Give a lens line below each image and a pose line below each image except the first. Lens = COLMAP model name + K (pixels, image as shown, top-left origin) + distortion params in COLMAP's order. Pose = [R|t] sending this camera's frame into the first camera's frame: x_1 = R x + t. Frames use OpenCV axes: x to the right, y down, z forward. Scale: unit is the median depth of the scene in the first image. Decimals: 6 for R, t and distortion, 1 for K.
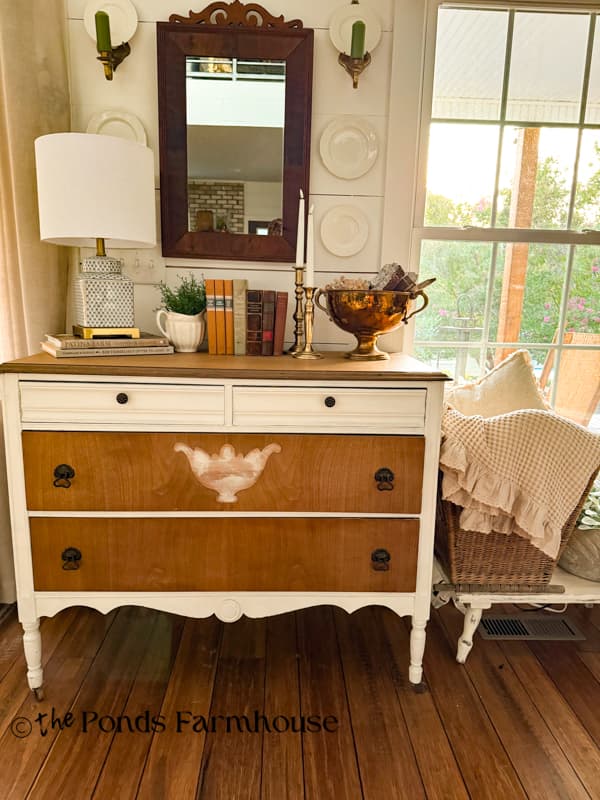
lens RADIAL K [[556.9, 0, 300.0], [0, 556.9, 400.0], [0, 0, 1]] dist [0.129367, -0.147102]
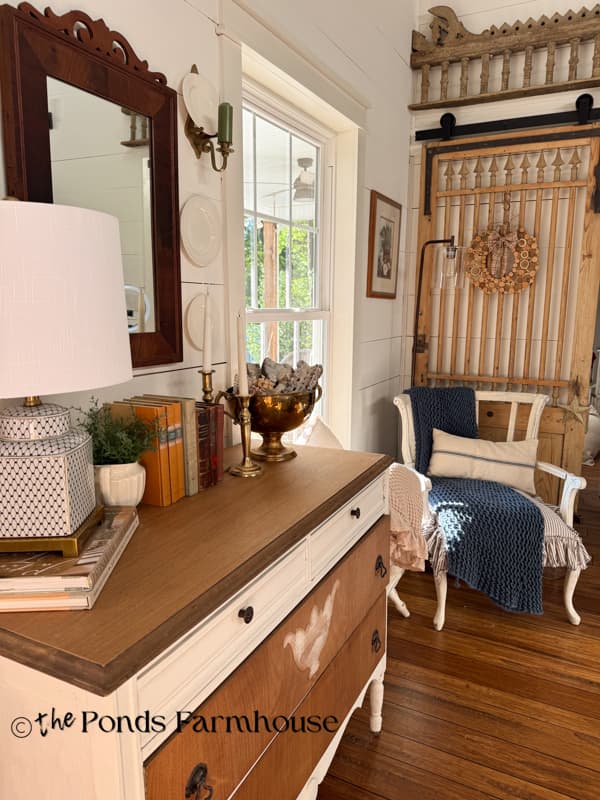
lens RADIAL K [[556.9, 0, 300.0], [0, 556.9, 400.0], [0, 0, 1]] dist [0.129367, -0.147102]
pose [[0.472970, -0.169274, 0.864665, -0.711979], [0.171167, 0.980327, 0.098289, -0.269291], [-0.864292, 0.101514, 0.492639, 0.499533]]
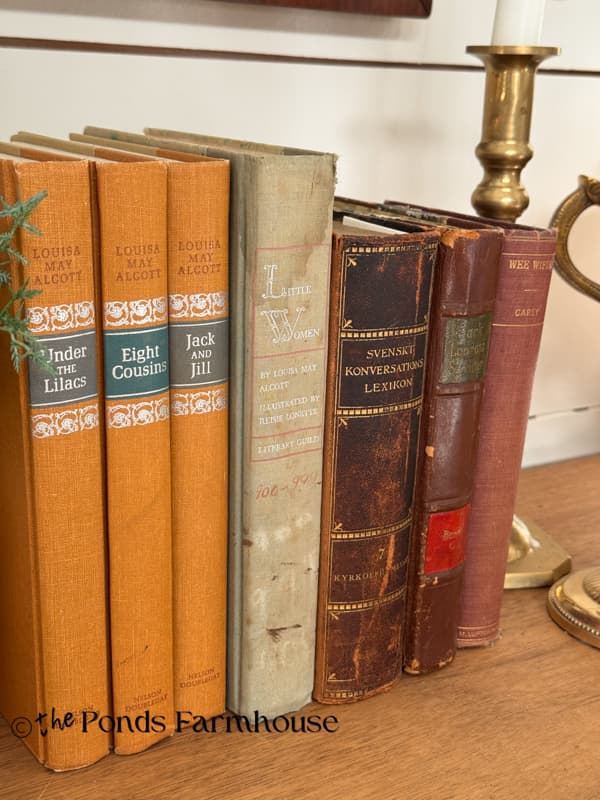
lens RADIAL K [[1113.7, 0, 300.0], [0, 1113.7, 400.0], [0, 0, 1]] dist [0.125309, 0.048158]
pose [[0.845936, -0.132929, 0.516451, -0.242409], [0.072836, 0.988160, 0.135038, -0.199026], [-0.528286, -0.076617, 0.845602, 0.806156]]
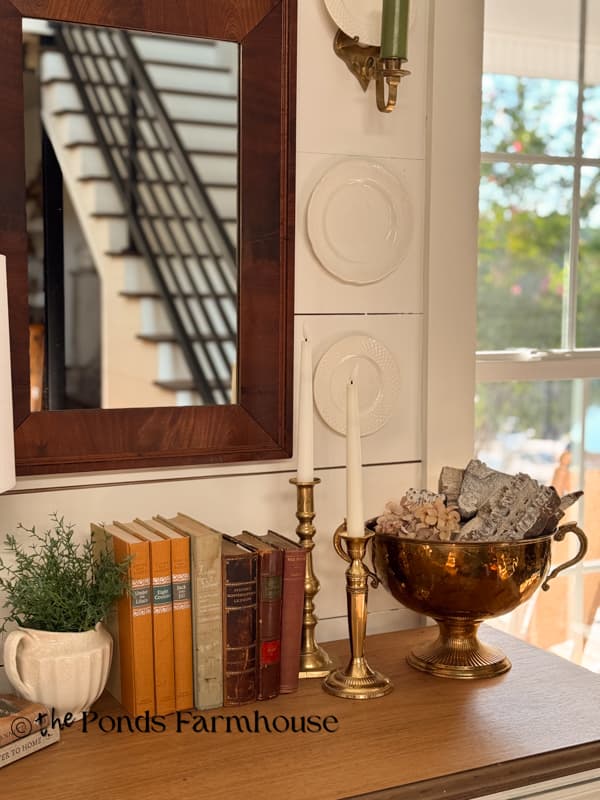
lens RADIAL K [[1113.7, 0, 300.0], [0, 1113.7, 400.0], [0, 0, 1]] dist [0.125309, 0.048158]
pose [[0.910782, -0.063997, 0.407898, -0.391712], [0.100192, 0.992643, -0.067976, -0.256312], [-0.400547, 0.102780, 0.910494, 0.187371]]
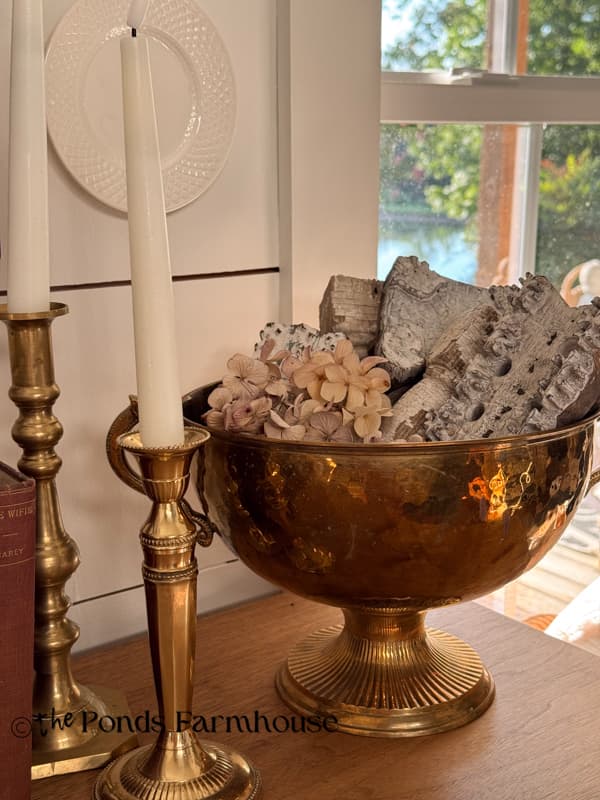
lens RADIAL K [[1113.7, 0, 300.0], [0, 1113.7, 400.0], [0, 0, 1]] dist [0.125309, 0.048158]
pose [[0.809162, -0.161246, 0.565027, -0.149918], [0.133278, 0.986913, 0.090777, -0.244182], [-0.572270, 0.001852, 0.820063, 0.692287]]
